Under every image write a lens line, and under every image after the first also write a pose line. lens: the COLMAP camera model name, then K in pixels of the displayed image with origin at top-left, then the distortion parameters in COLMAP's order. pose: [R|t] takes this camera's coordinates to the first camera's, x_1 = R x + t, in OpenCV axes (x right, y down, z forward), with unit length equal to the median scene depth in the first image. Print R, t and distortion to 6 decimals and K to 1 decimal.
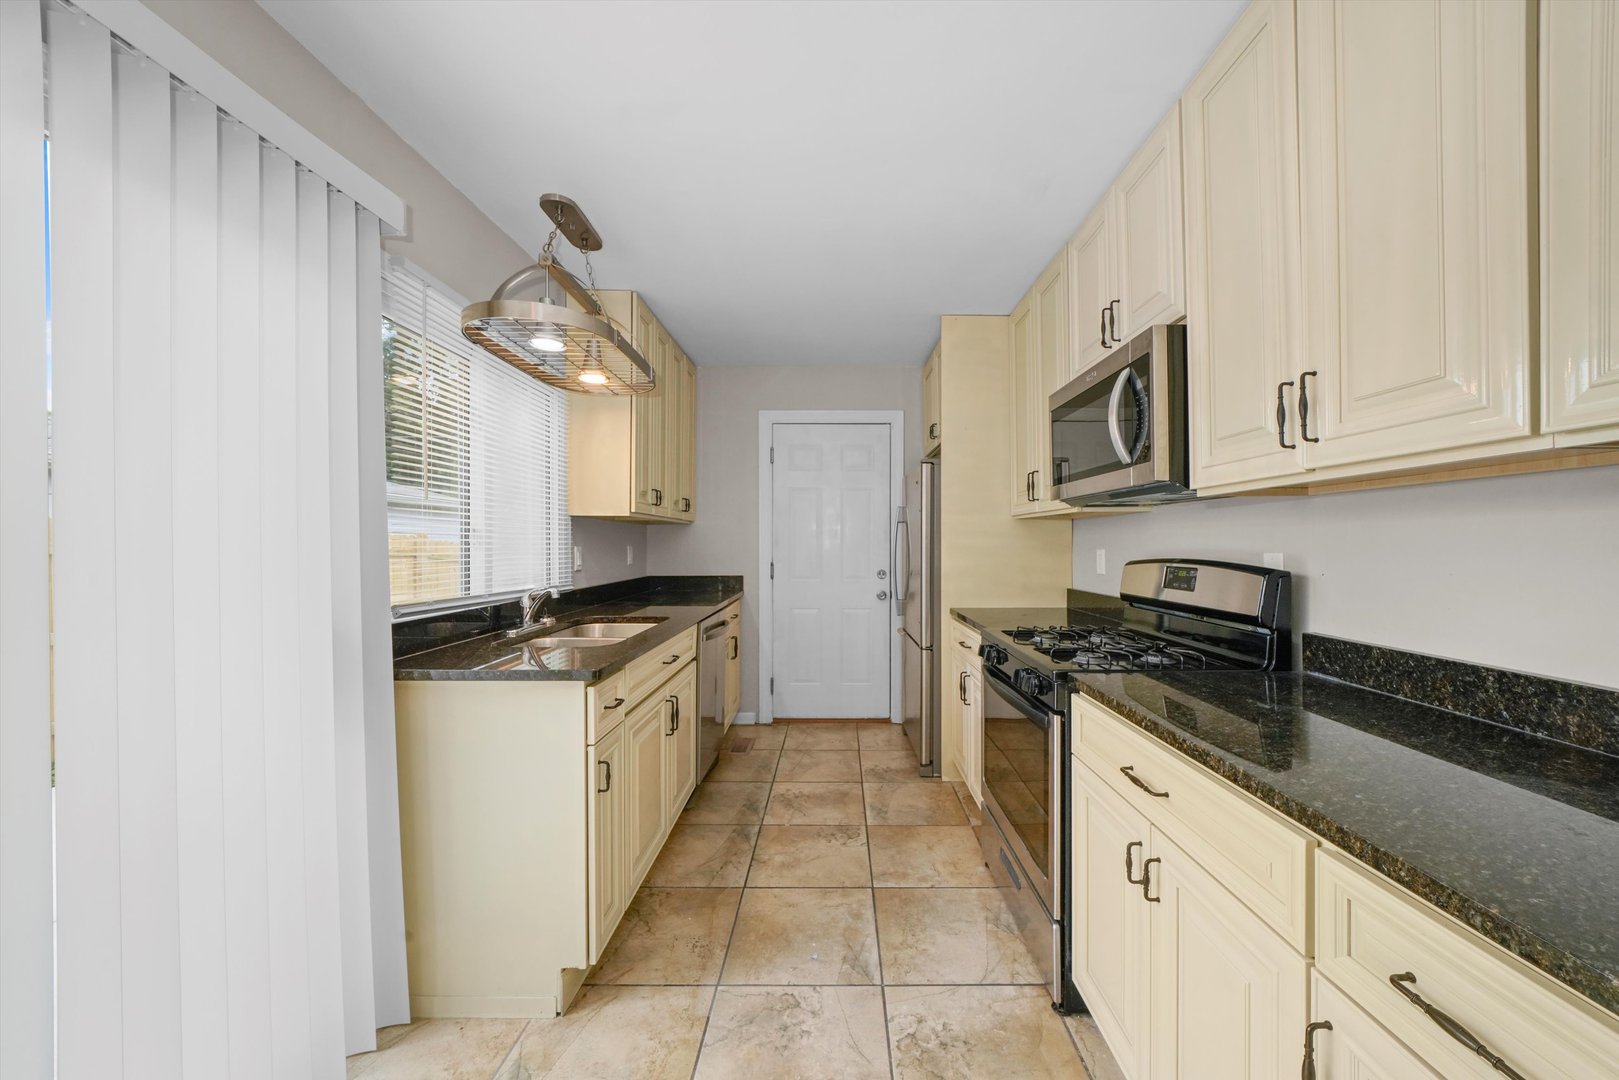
lens RADIAL K [[595.4, 0, 816.8], [0, 595.4, 552.4], [0, 0, 1]] dist [-0.011367, 0.000209]
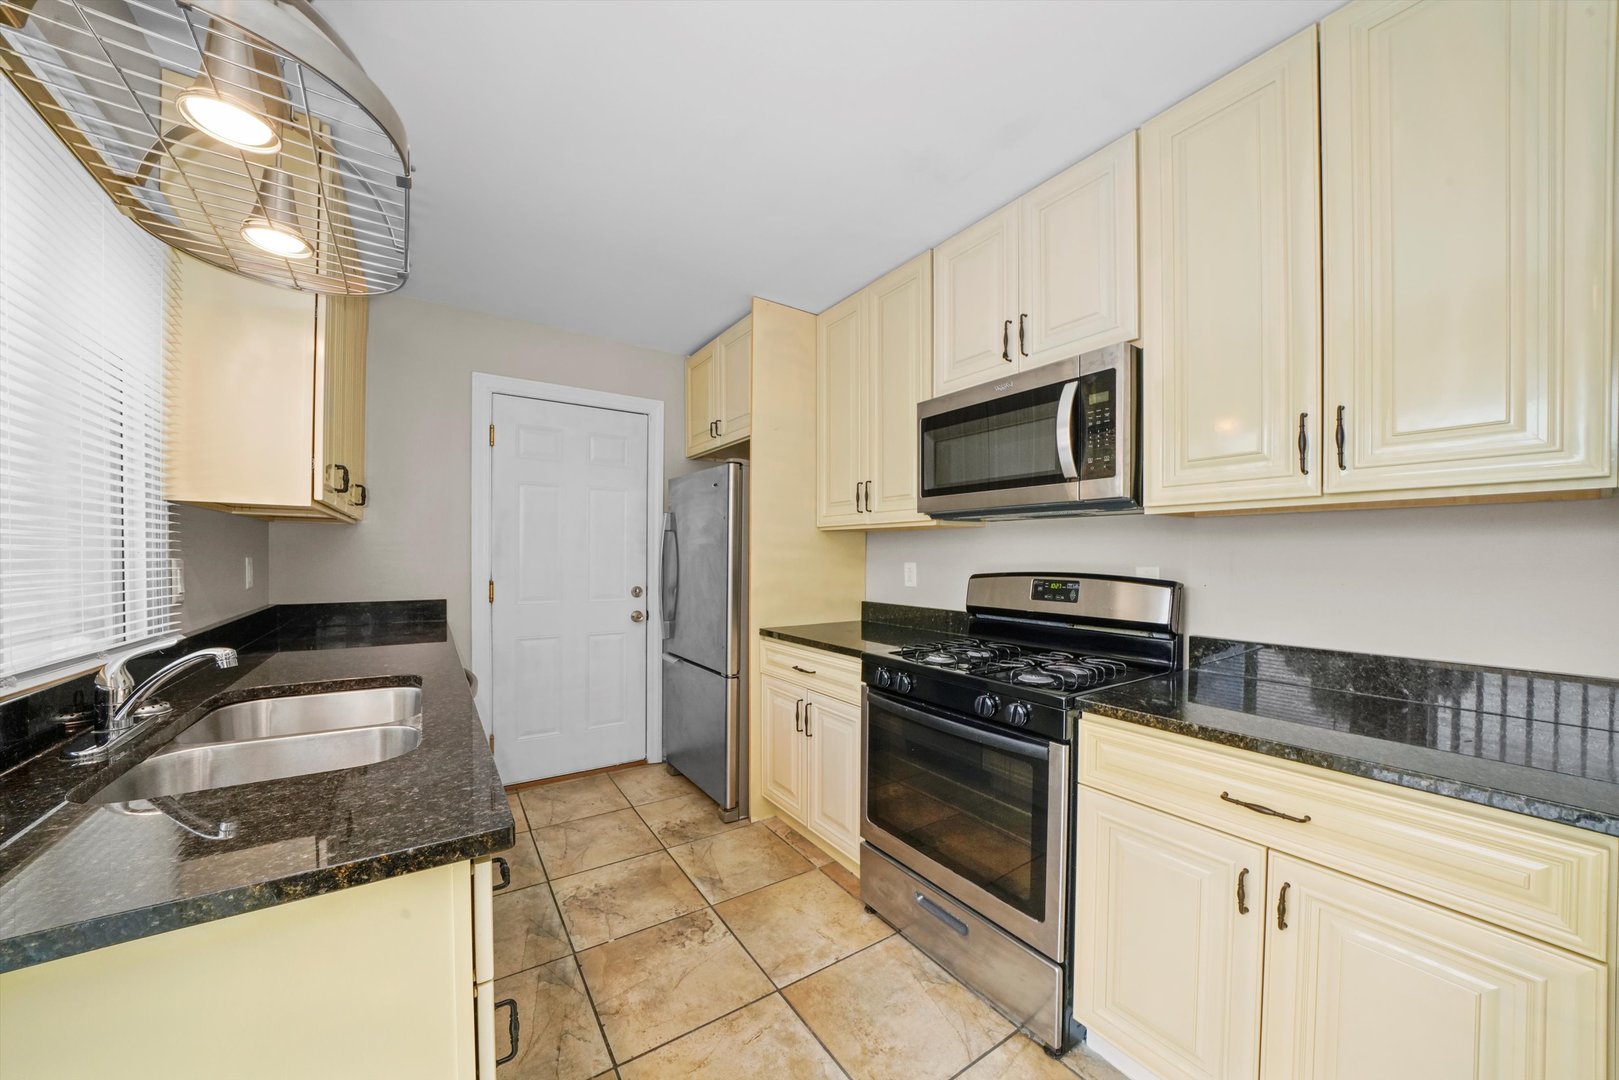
lens RADIAL K [[581.9, 0, 800.6], [0, 581.9, 570.6], [0, 0, 1]] dist [-0.021766, 0.000142]
pose [[0.823596, -0.008815, 0.567108, -0.296839], [0.002334, 0.999923, 0.012152, -0.005111], [-0.567171, -0.008685, 0.823554, 0.335920]]
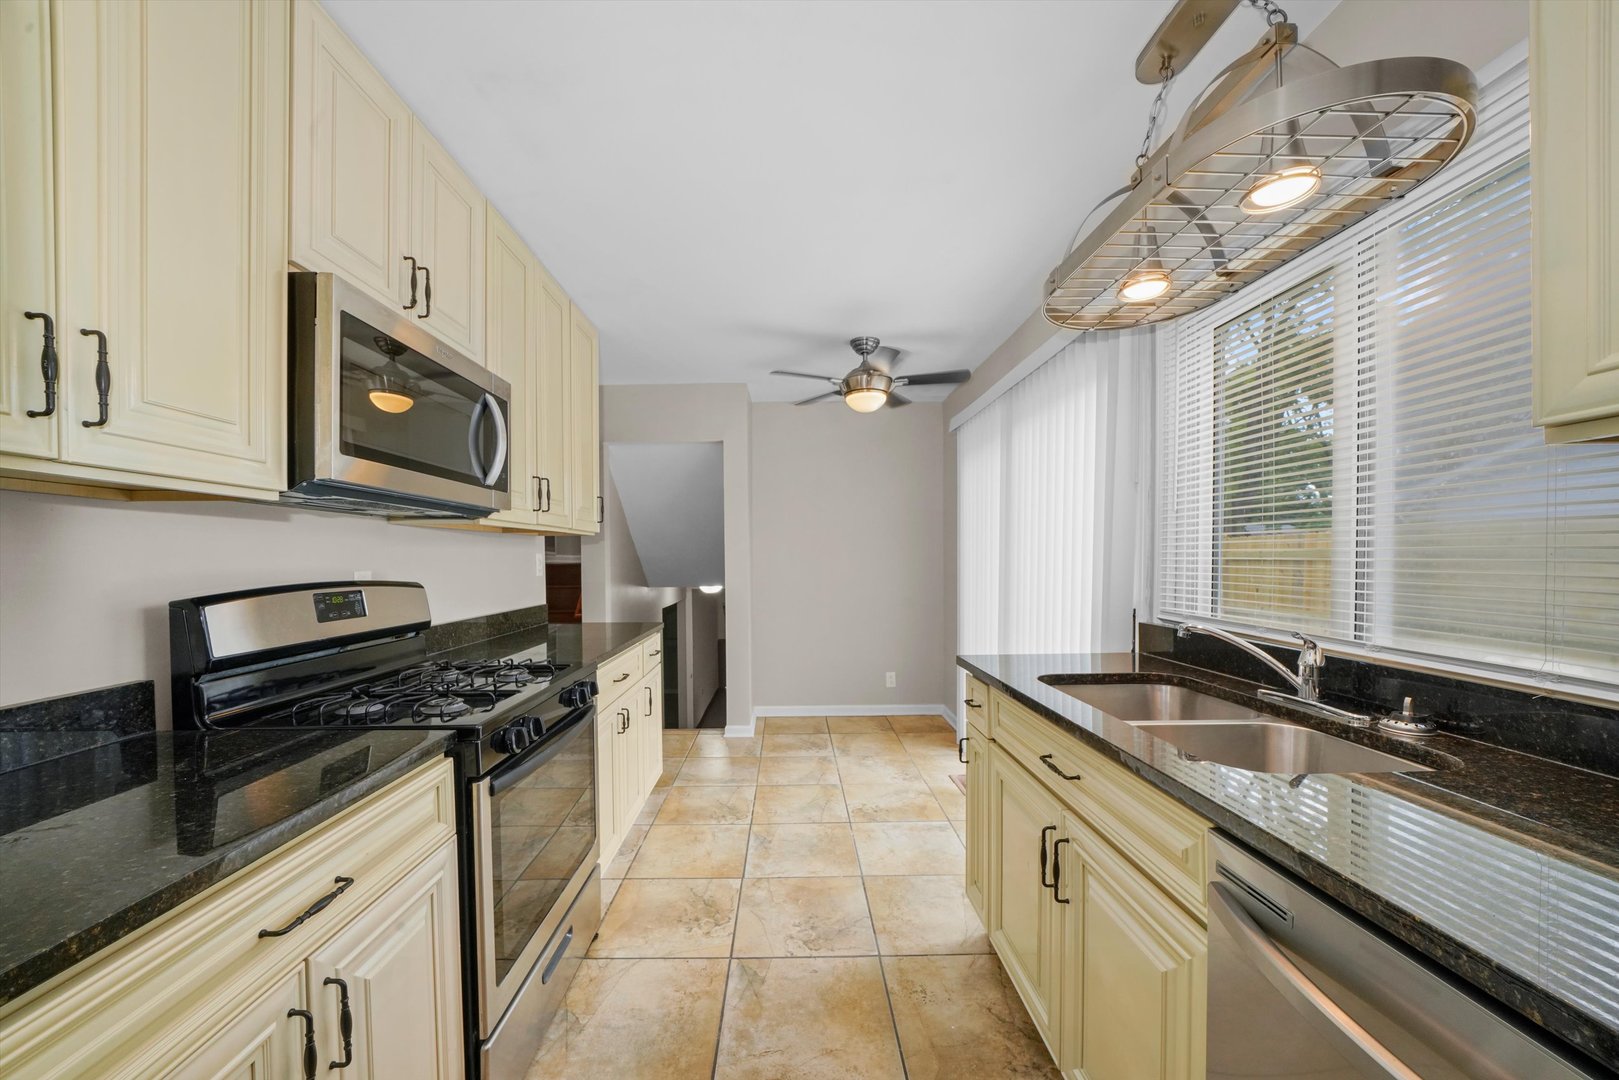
lens RADIAL K [[595.4, 0, 816.8], [0, 595.4, 552.4], [0, 0, 1]] dist [-0.011367, 0.000209]
pose [[-0.996604, 0.009846, -0.081751, 0.024111], [0.008922, 0.999892, 0.011658, -0.027452], [0.081857, 0.010889, -0.996585, 1.557459]]
